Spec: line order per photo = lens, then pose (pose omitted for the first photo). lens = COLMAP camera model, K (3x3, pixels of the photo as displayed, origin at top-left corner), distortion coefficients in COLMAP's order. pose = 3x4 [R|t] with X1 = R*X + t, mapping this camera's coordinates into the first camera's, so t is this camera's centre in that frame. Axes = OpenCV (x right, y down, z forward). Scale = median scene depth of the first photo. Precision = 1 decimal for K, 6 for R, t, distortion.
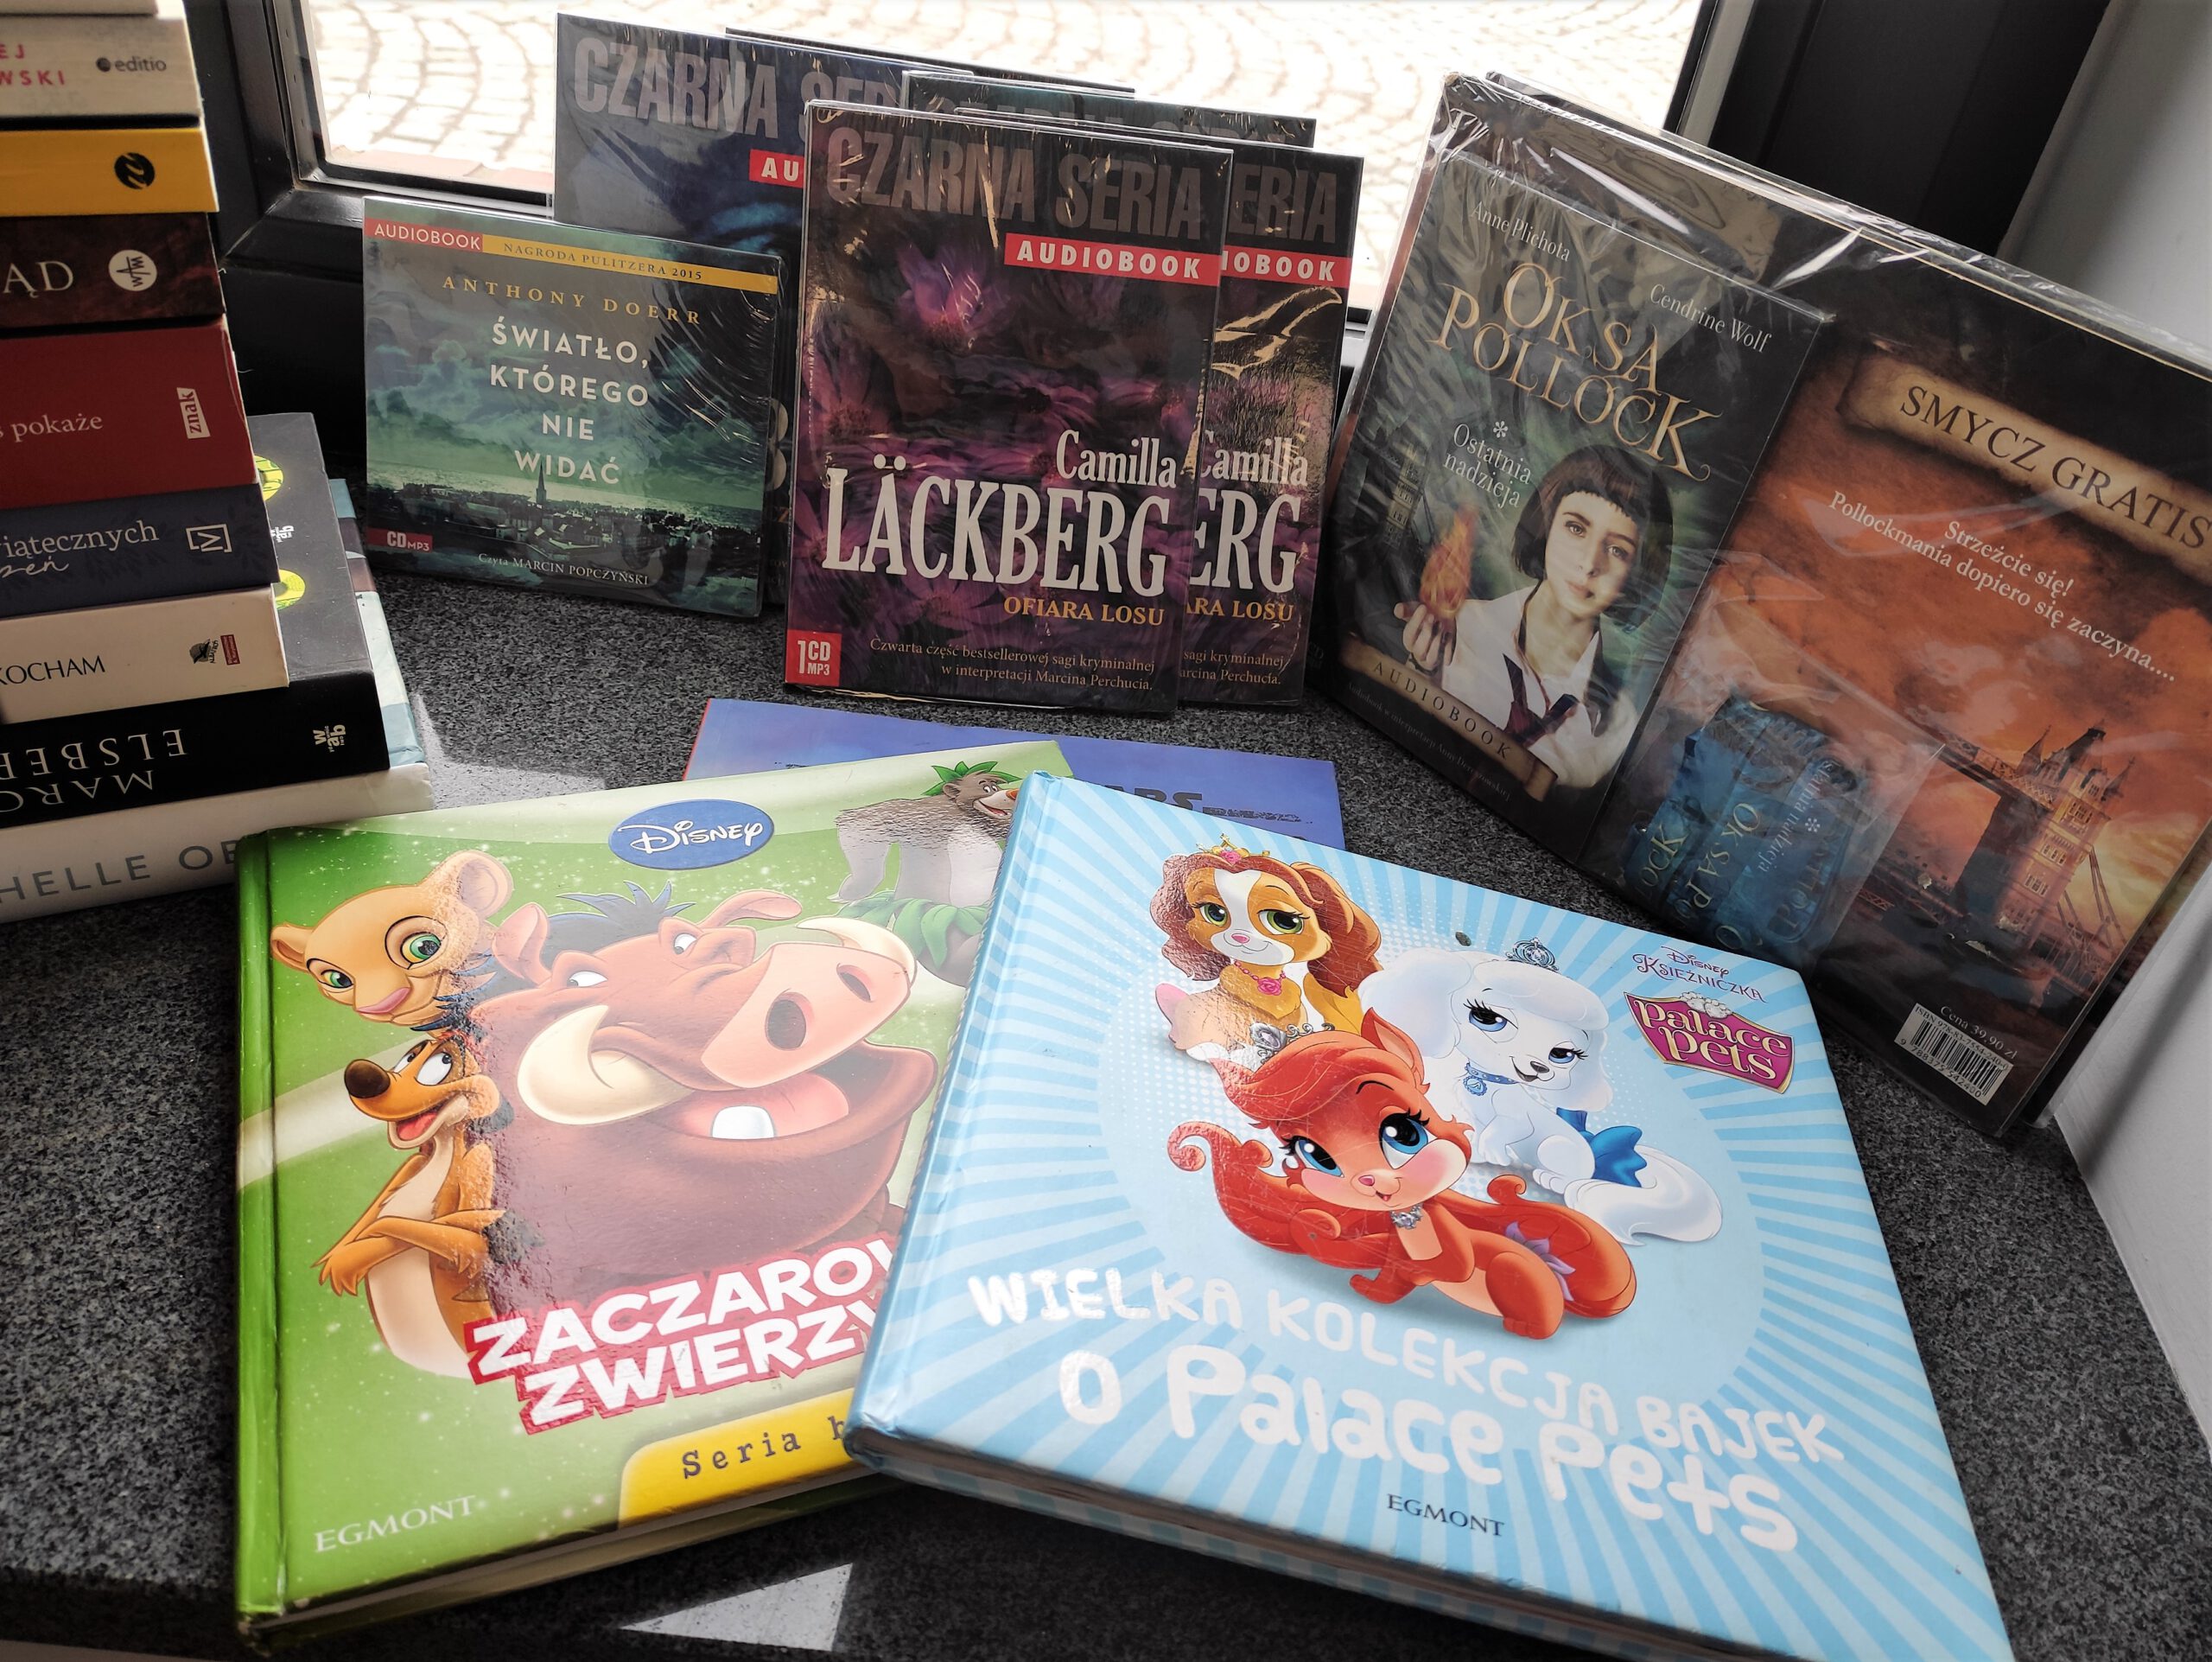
lens RADIAL K [[1776.0, 0, 1106.0], [0, 1776.0, 831.0], [0, 0, 1]] dist [0.055379, -0.069652]
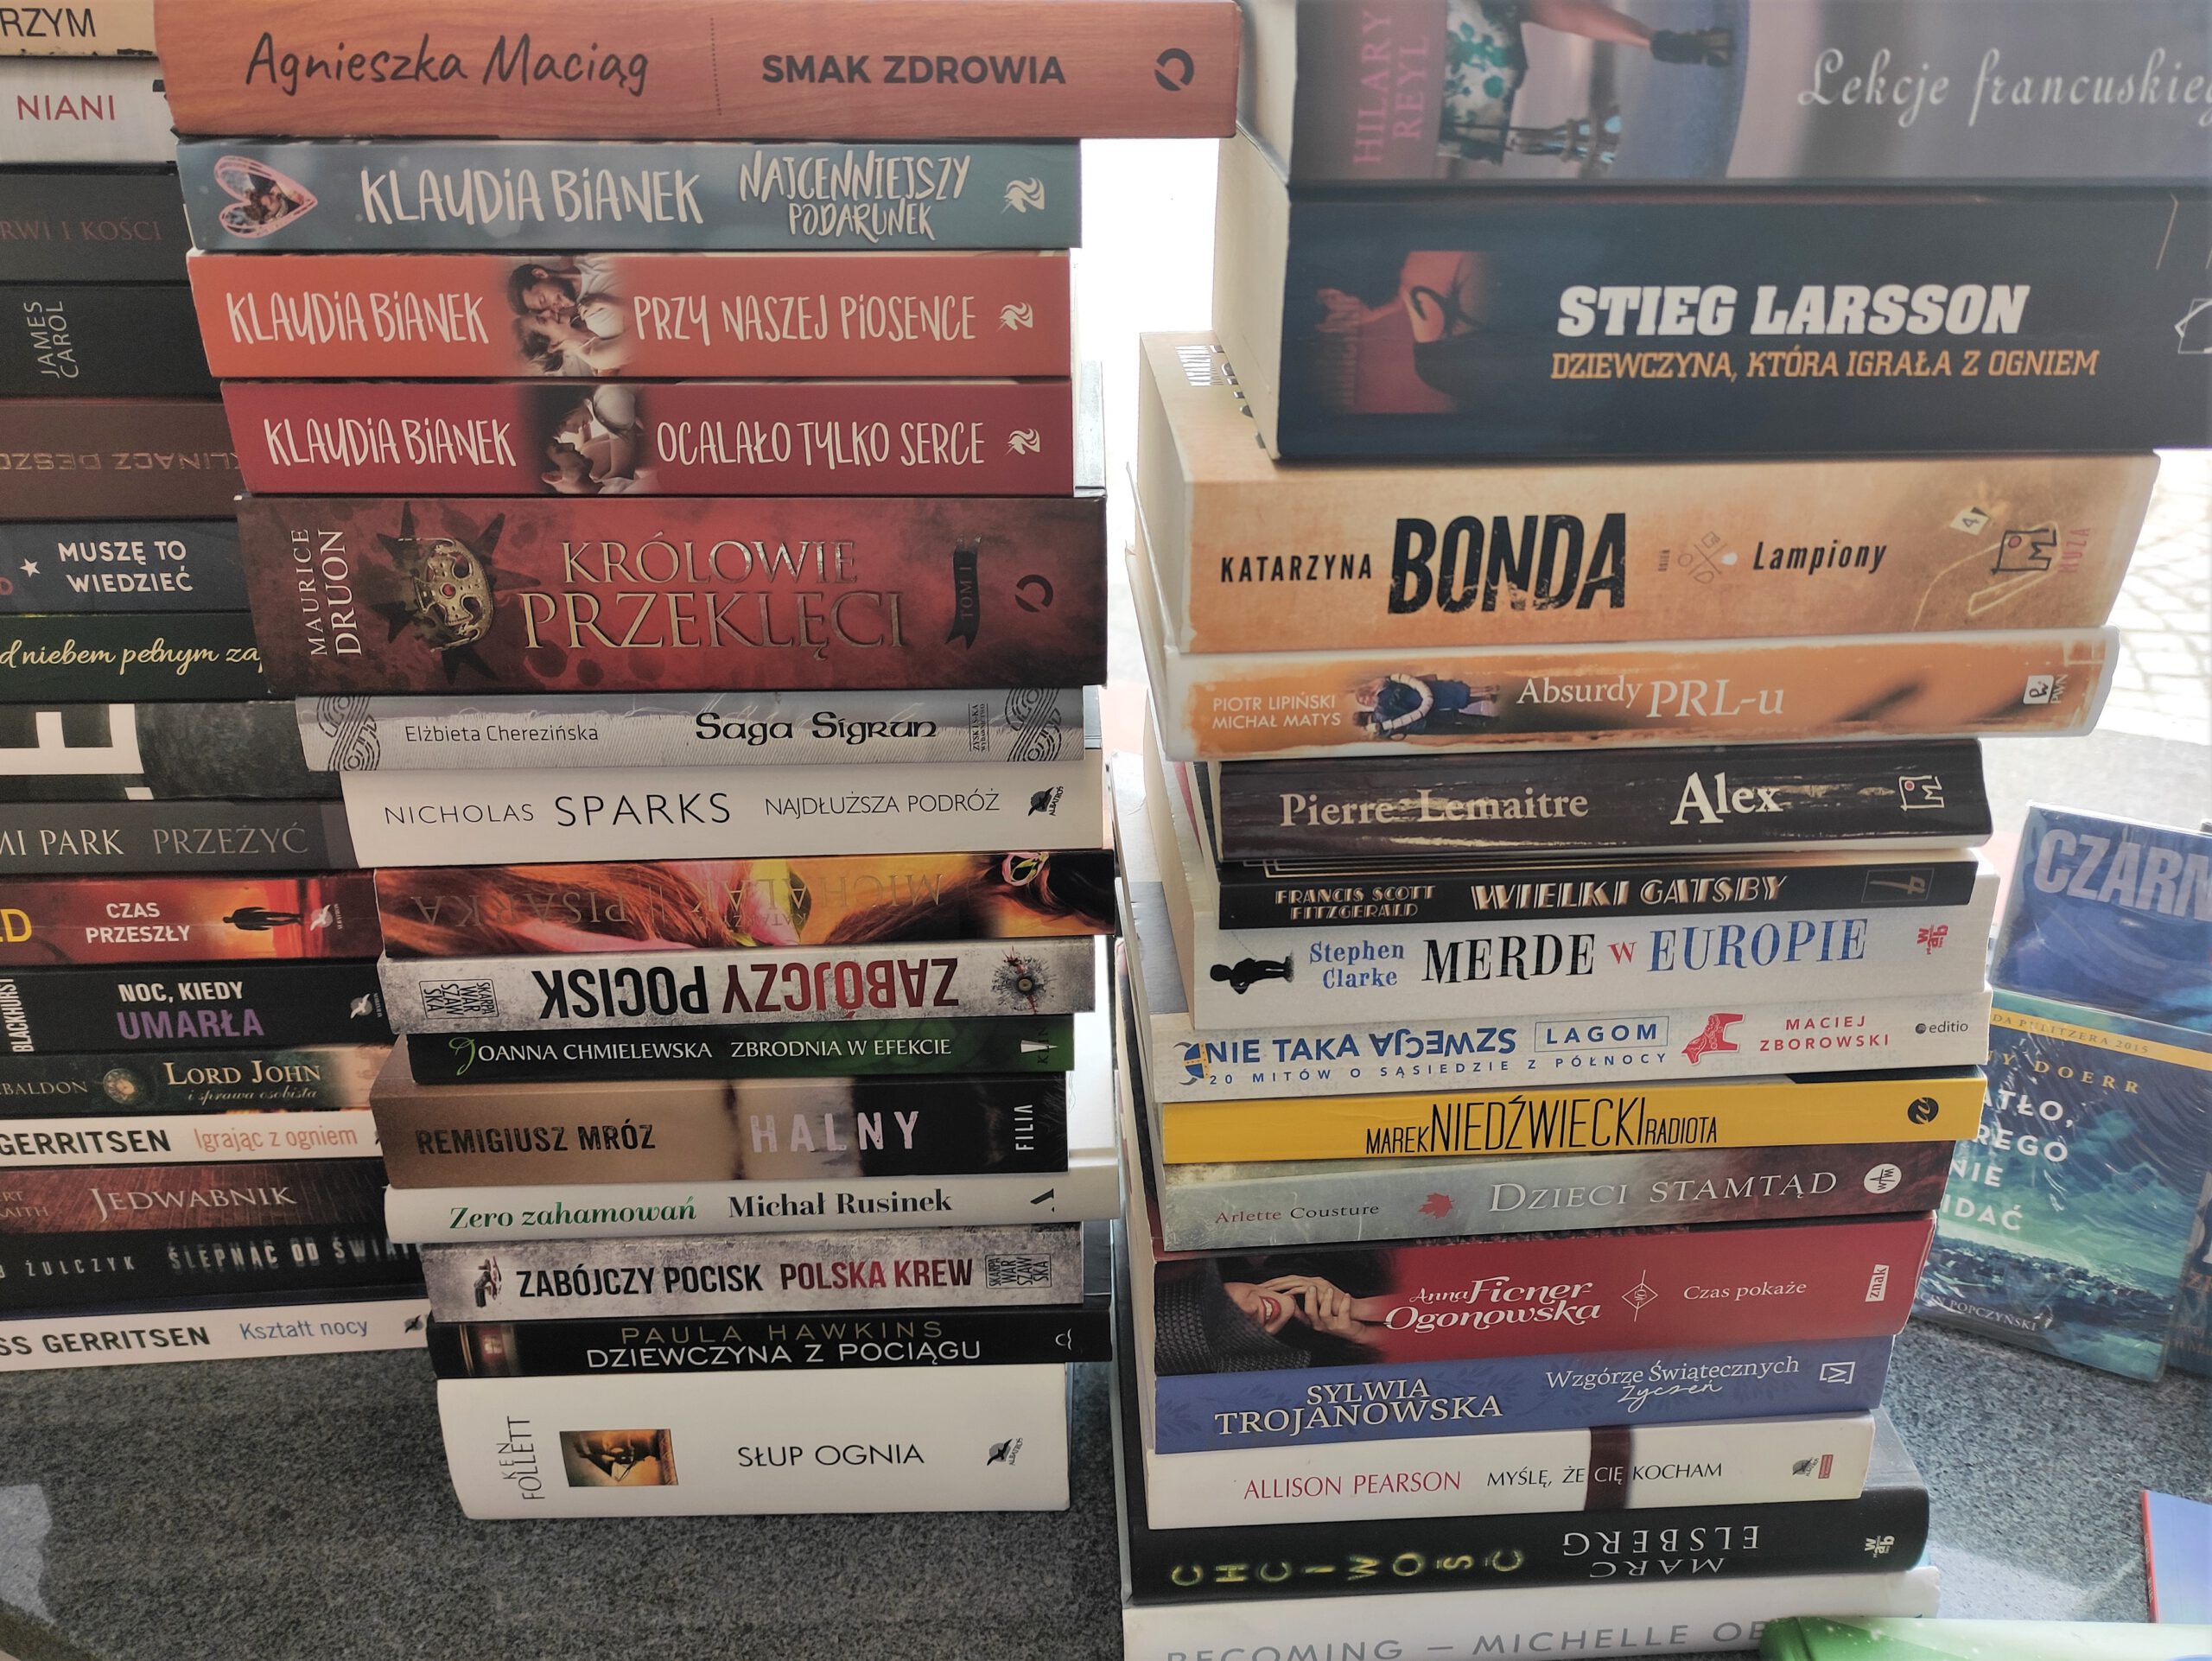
lens RADIAL K [[1823.7, 0, 1106.0], [0, 1823.7, 830.5], [0, 0, 1]] dist [0.044168, -0.071364]
pose [[0.918927, 0.061314, -0.389634, -0.377626], [-0.136223, 0.976394, -0.167624, -0.181181], [0.370158, 0.207112, 0.905587, -0.184929]]
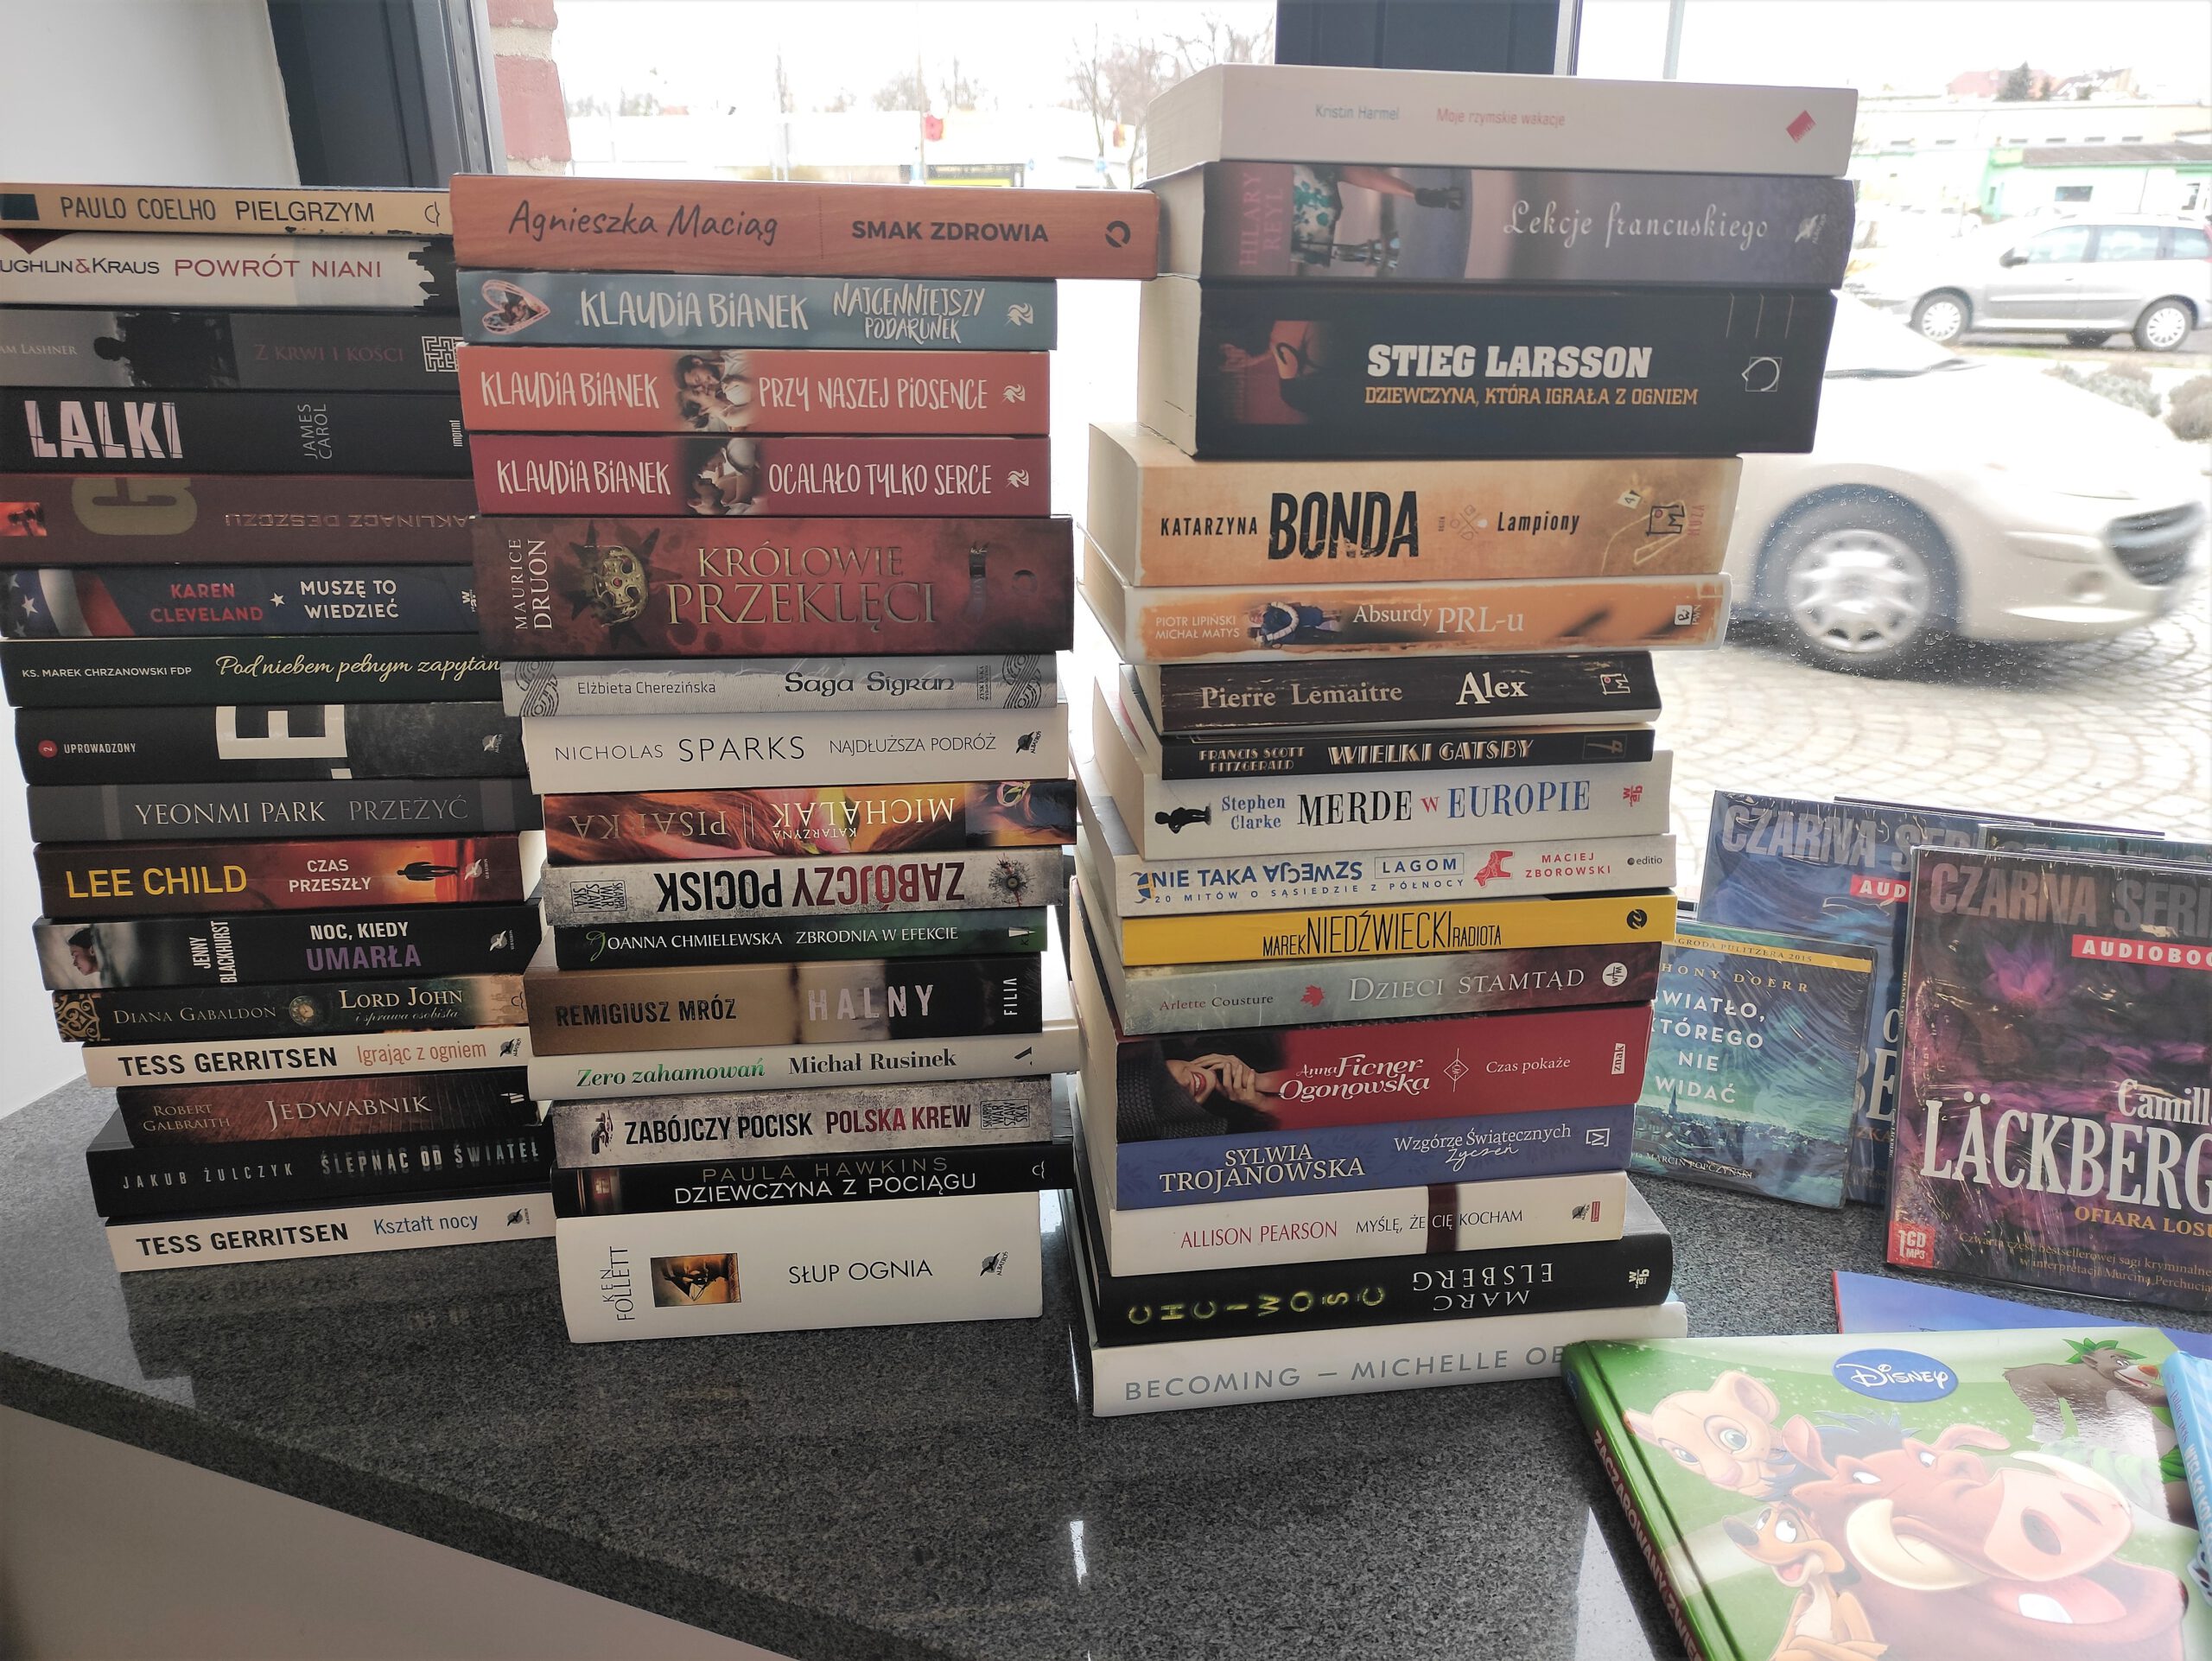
lens RADIAL K [[1629.6, 0, 1106.0], [0, 1629.6, 830.5], [0, 0, 1]] dist [0.036450, -0.039456]
pose [[0.945790, -0.007895, -0.324683, -0.337524], [-0.100634, 0.943380, -0.316082, 0.056520], [0.308795, 0.331621, 0.891444, -0.353736]]
